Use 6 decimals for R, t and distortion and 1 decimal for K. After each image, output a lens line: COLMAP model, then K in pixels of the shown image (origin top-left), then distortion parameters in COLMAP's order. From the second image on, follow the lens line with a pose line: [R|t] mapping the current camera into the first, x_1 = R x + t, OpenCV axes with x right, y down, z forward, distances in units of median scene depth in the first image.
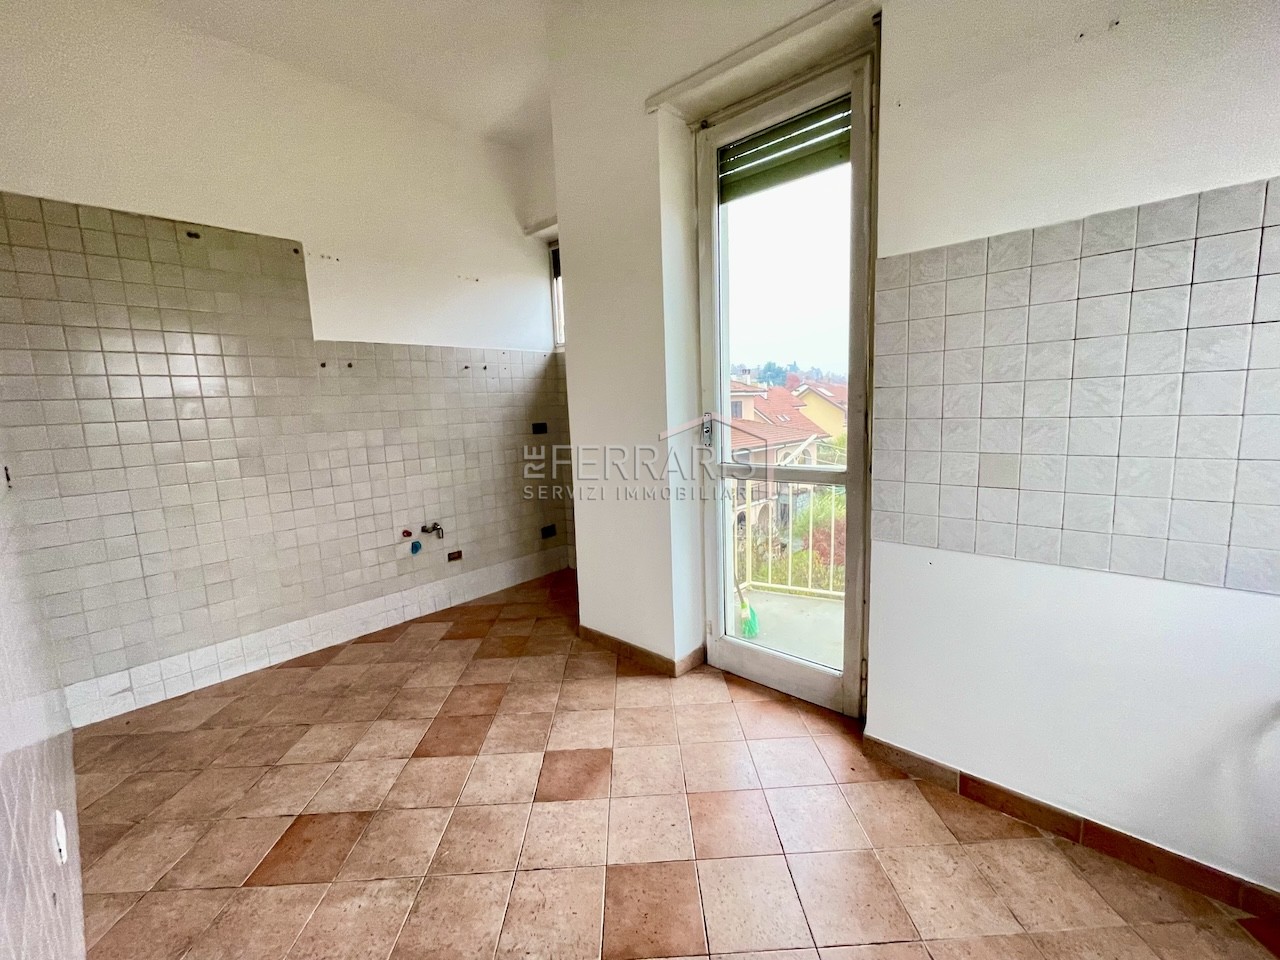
lens RADIAL K [[521.5, 0, 644.7], [0, 521.5, 479.3], [0, 0, 1]] dist [0.002778, -0.000905]
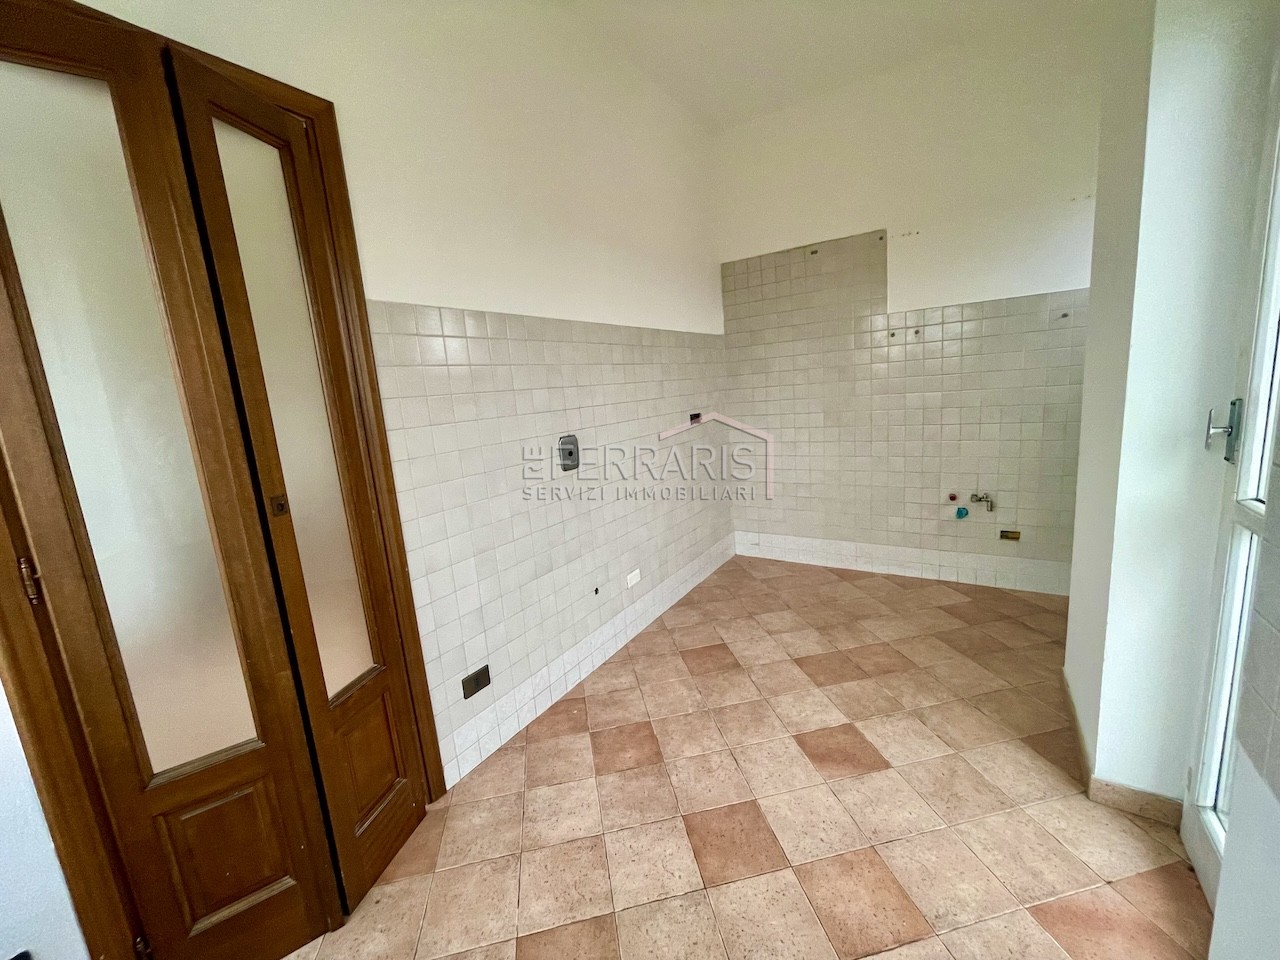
lens RADIAL K [[521.5, 0, 643.4], [0, 521.5, 479.7], [0, 0, 1]] dist [0.002778, -0.000905]
pose [[0.163849, 0.203392, -0.965290, 0.592001], [-0.073033, 0.978330, 0.193743, -0.115535], [0.983778, 0.038754, 0.175153, 0.353028]]
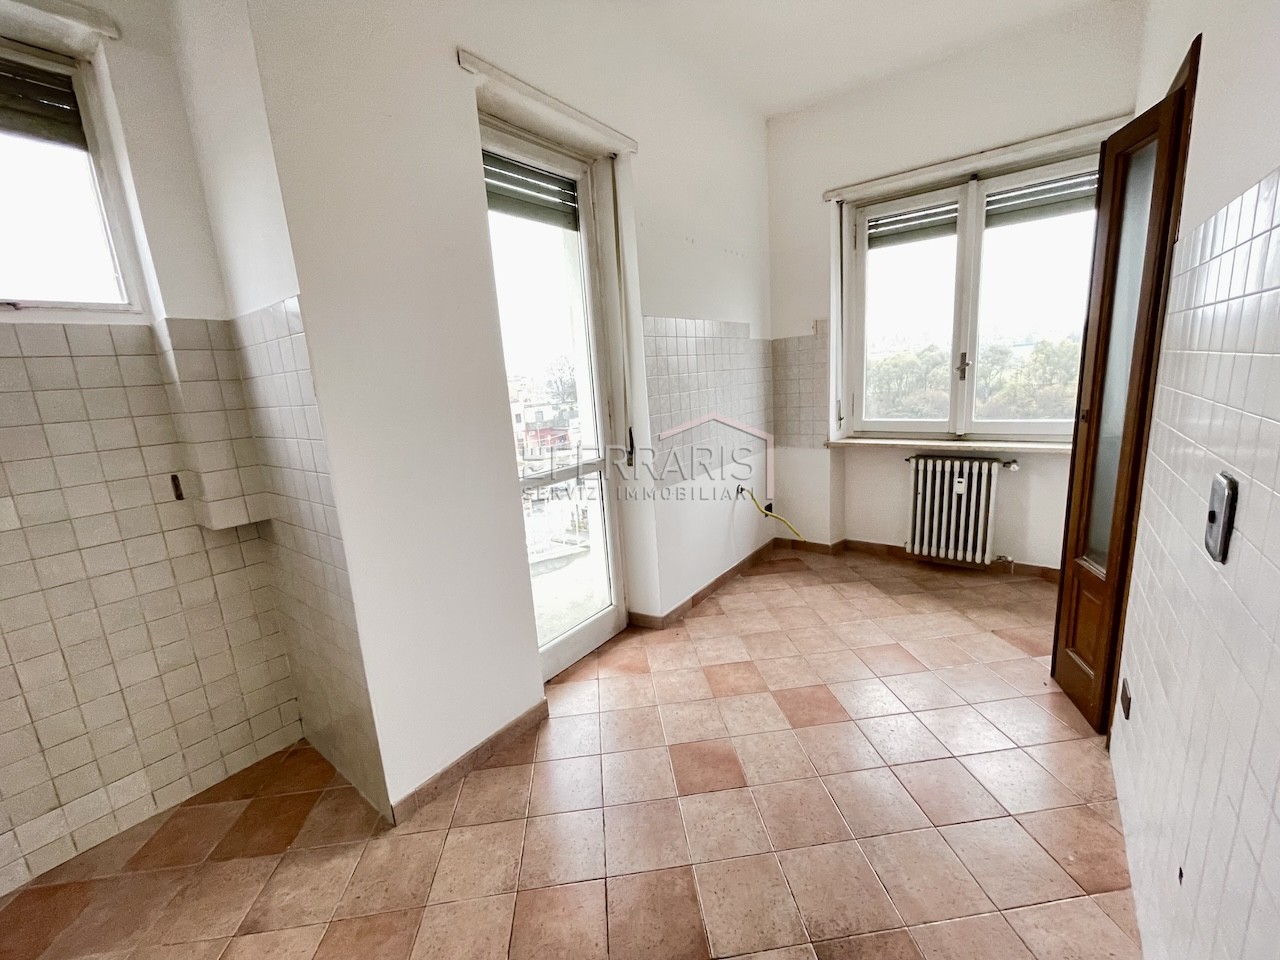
lens RADIAL K [[521.5, 0, 643.8], [0, 521.5, 481.4], [0, 0, 1]] dist [0.002778, -0.000905]
pose [[-0.078611, -0.163564, 0.983396, -0.900296], [0.212444, 0.961041, 0.176828, -0.162863], [-0.974006, 0.222817, -0.040800, 0.884269]]
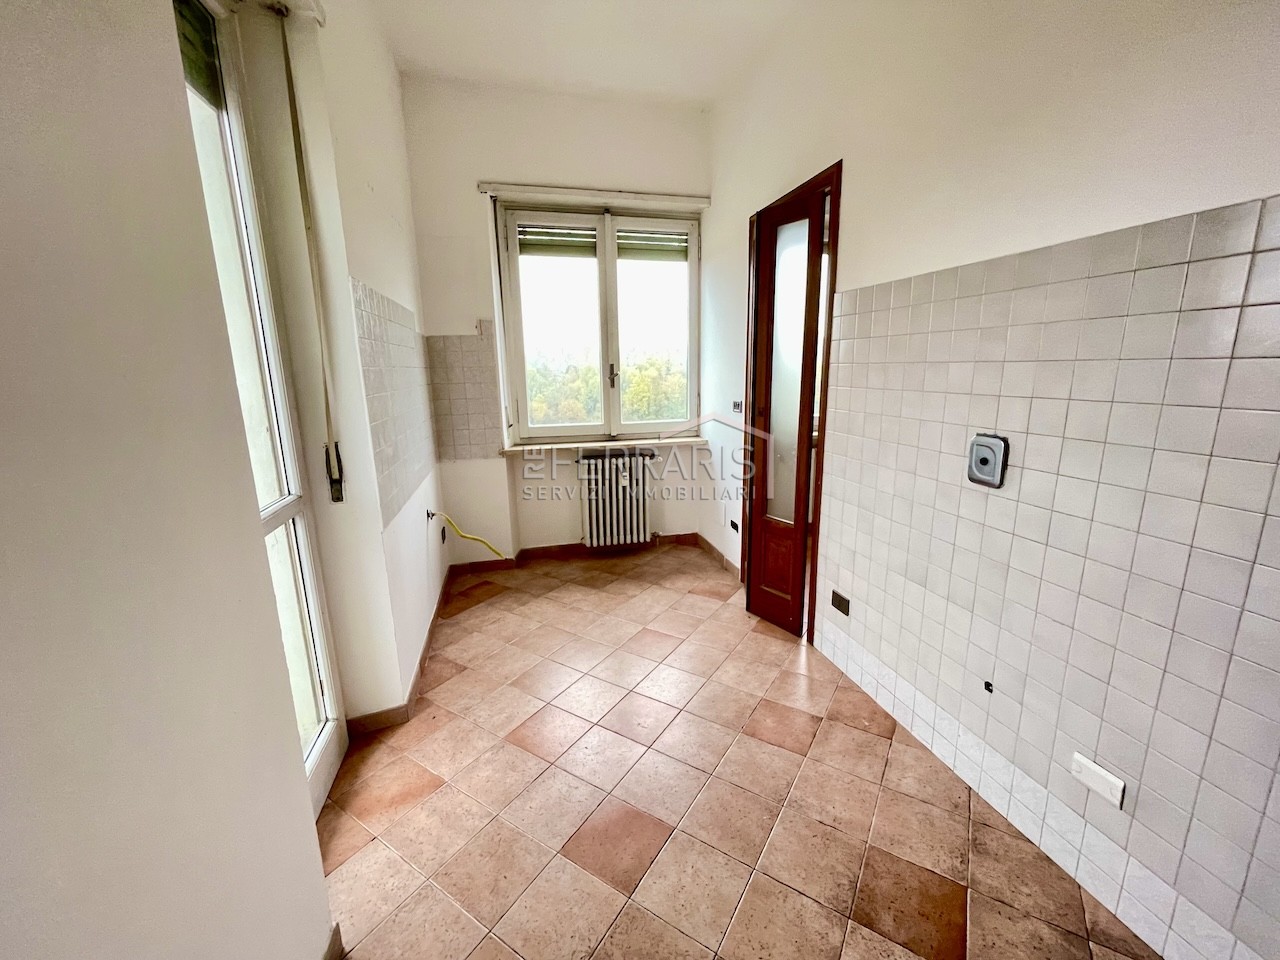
lens RADIAL K [[521.5, 0, 645.0], [0, 521.5, 479.8], [0, 0, 1]] dist [0.002778, -0.000905]
pose [[-0.828046, -0.068521, 0.556457, -0.513673], [0.129273, 0.942427, 0.308415, -0.210931], [-0.545552, 0.327317, -0.771515, 1.229341]]
